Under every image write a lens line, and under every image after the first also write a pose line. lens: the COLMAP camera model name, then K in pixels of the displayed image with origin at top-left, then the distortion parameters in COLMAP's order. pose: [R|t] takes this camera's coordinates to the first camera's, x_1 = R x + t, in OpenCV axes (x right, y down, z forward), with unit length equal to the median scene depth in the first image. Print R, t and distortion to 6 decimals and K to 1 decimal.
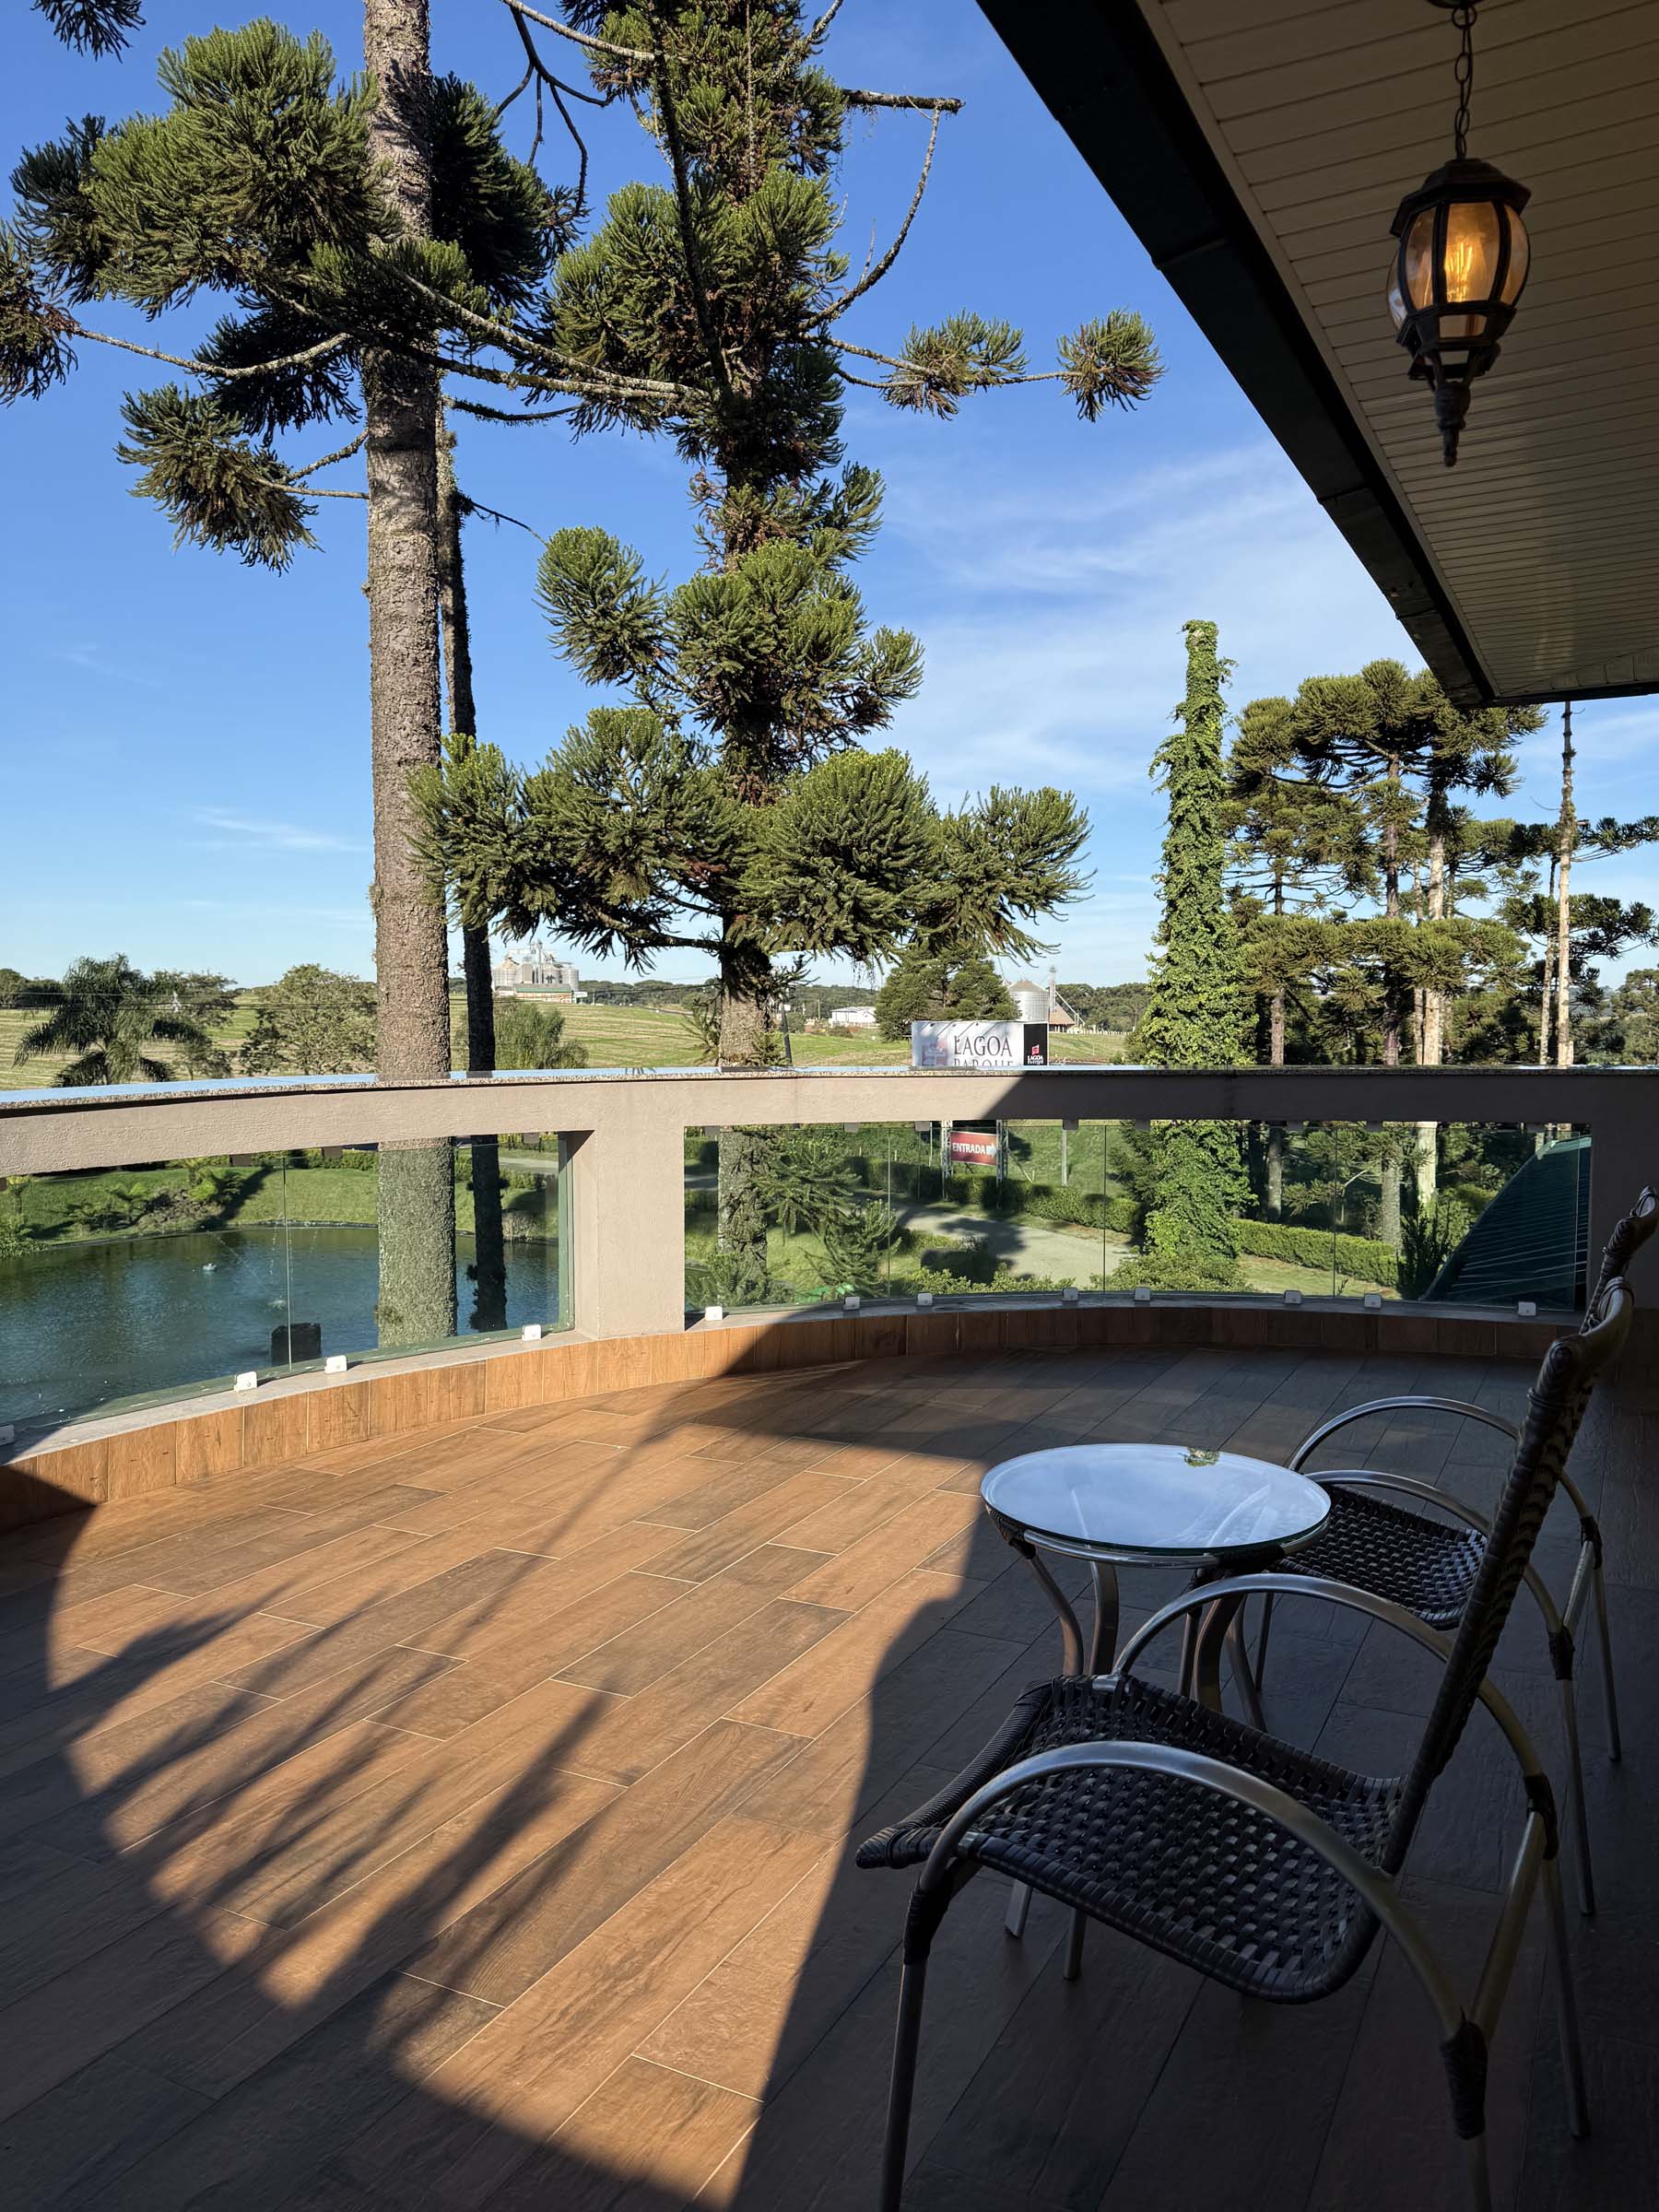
lens RADIAL K [[1539.8, 0, 828.3], [0, 1539.8, 1098.3], [0, 0, 1]] dist [-0.003011, -0.001060]
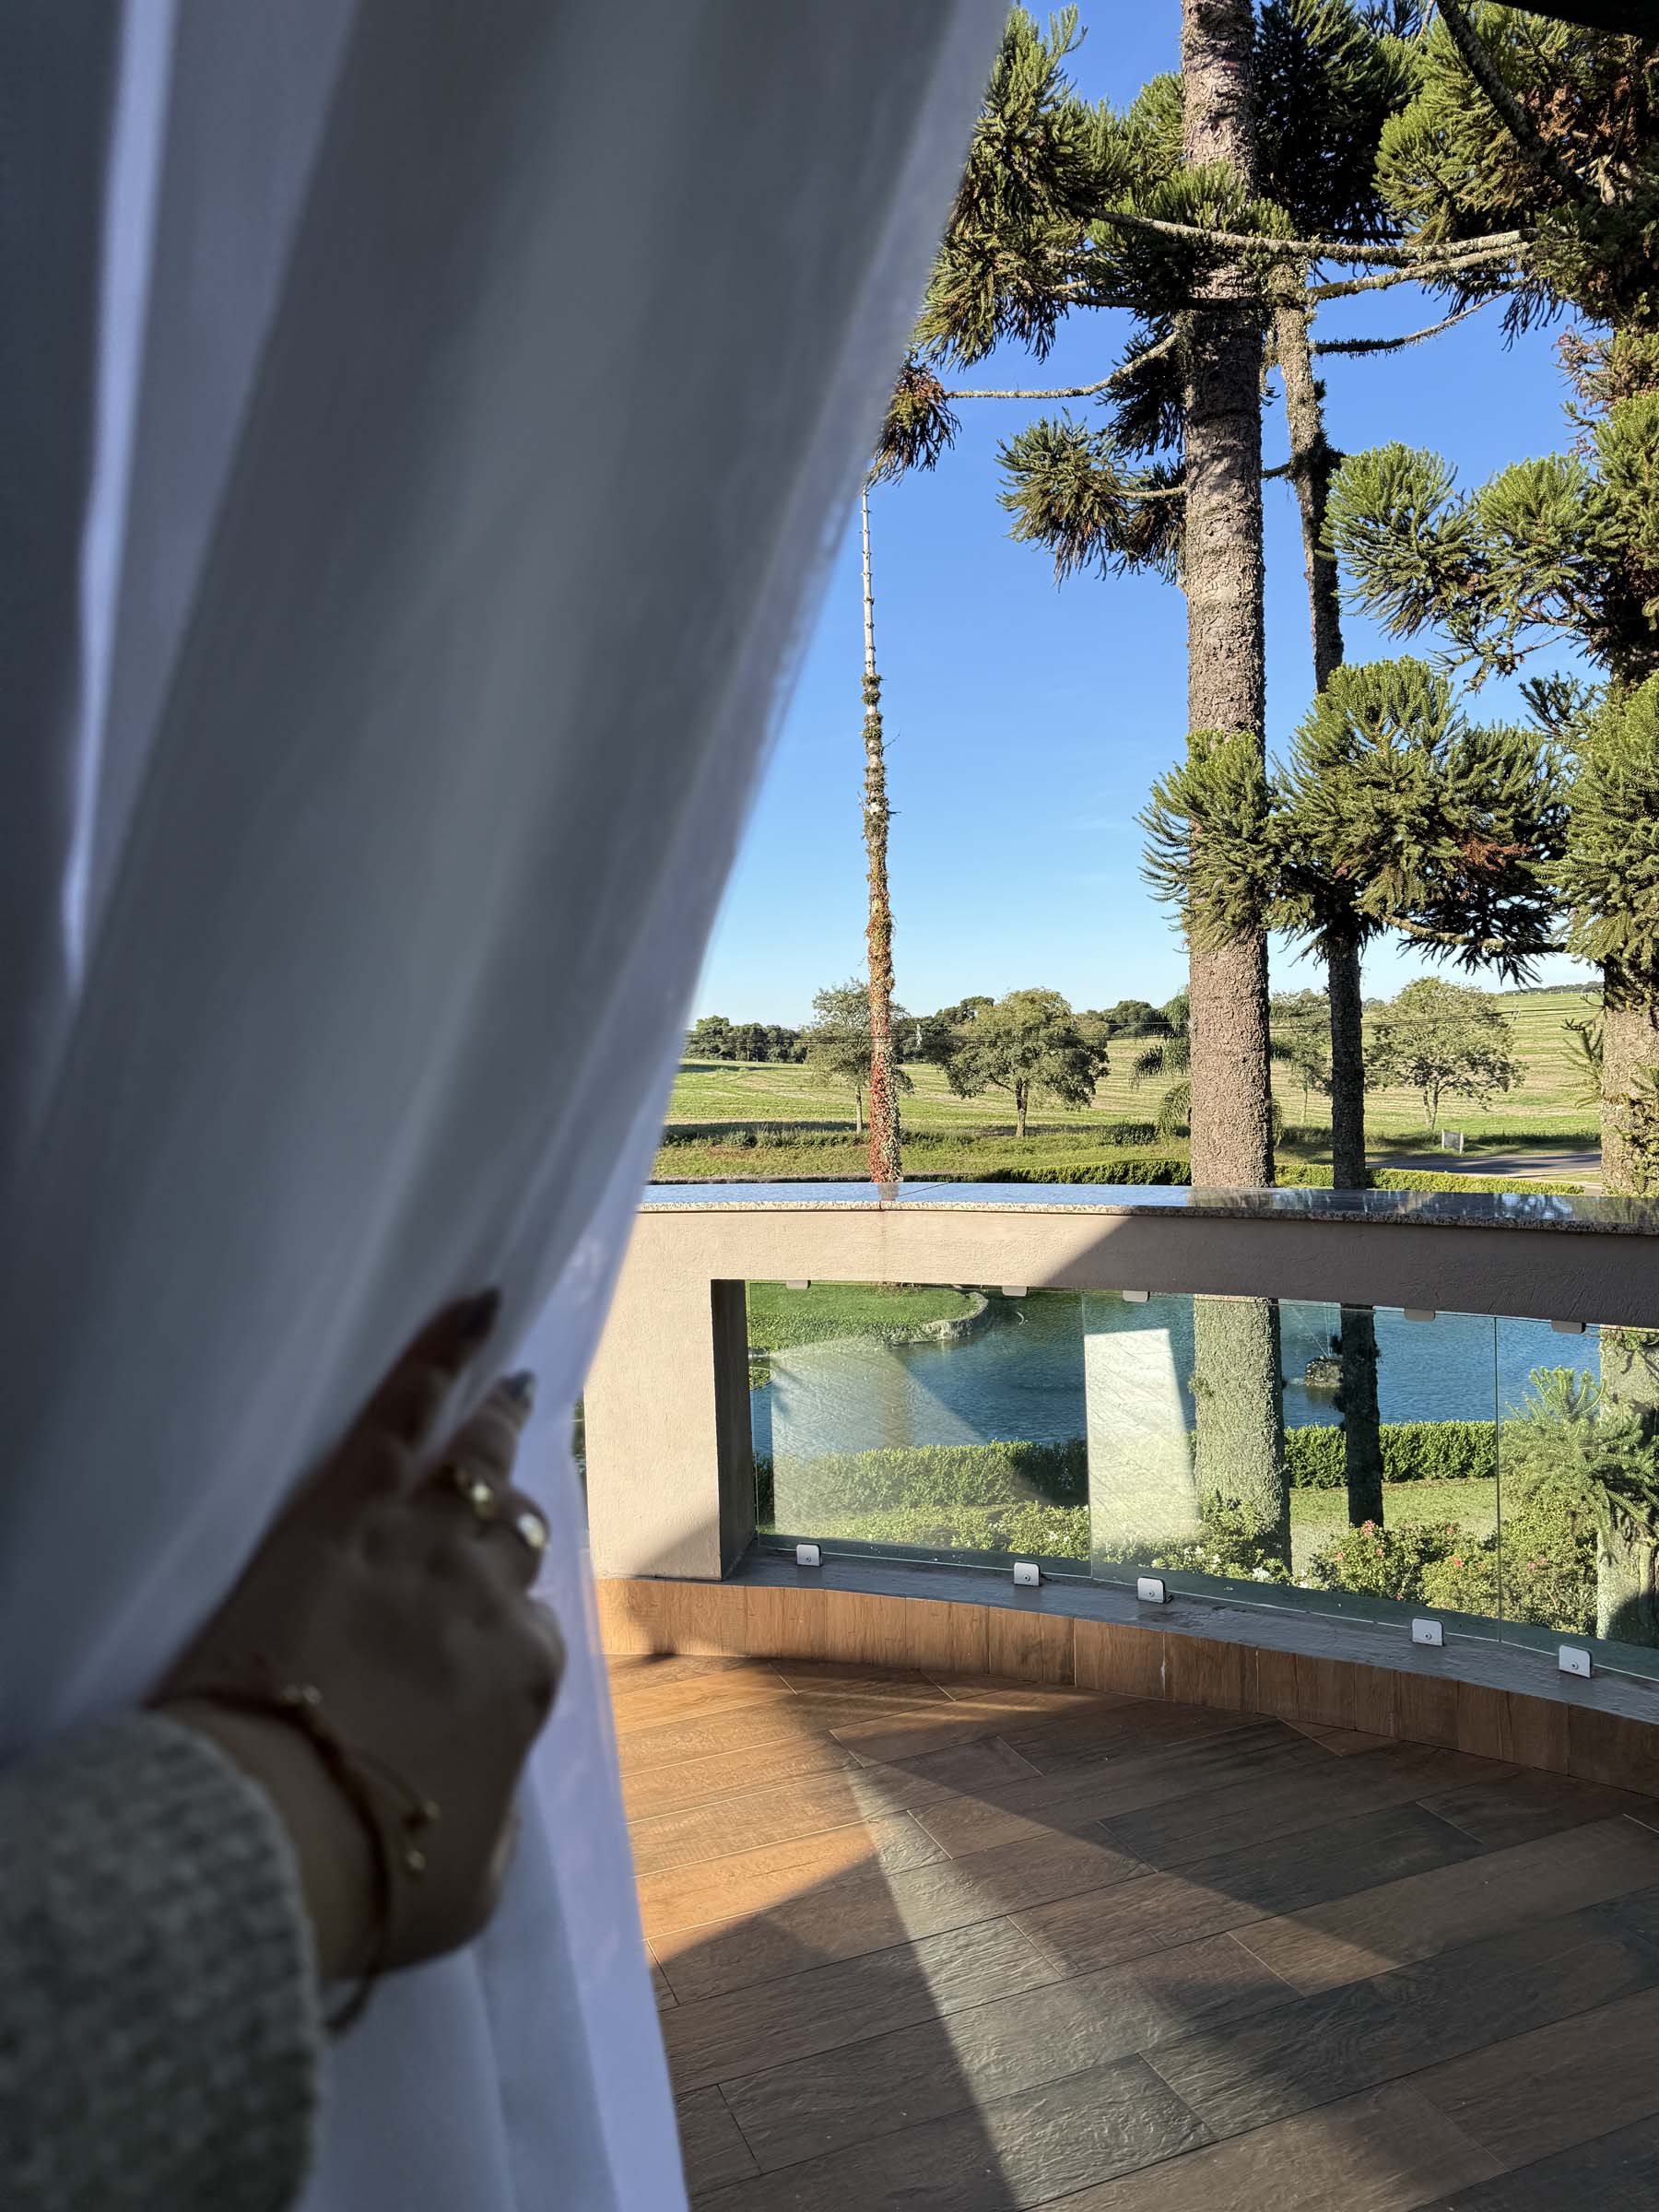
lens RADIAL K [[1560.0, 0, 830.5], [0, 1560.0, 1115.9], [0, 0, 1]] dist [0.004650, 0.001632]
pose [[0.770877, -0.005332, -0.636961, 0.117258], [0.005527, 0.999983, -0.001683, -0.015741], [0.636960, -0.002223, 0.770894, 0.148860]]
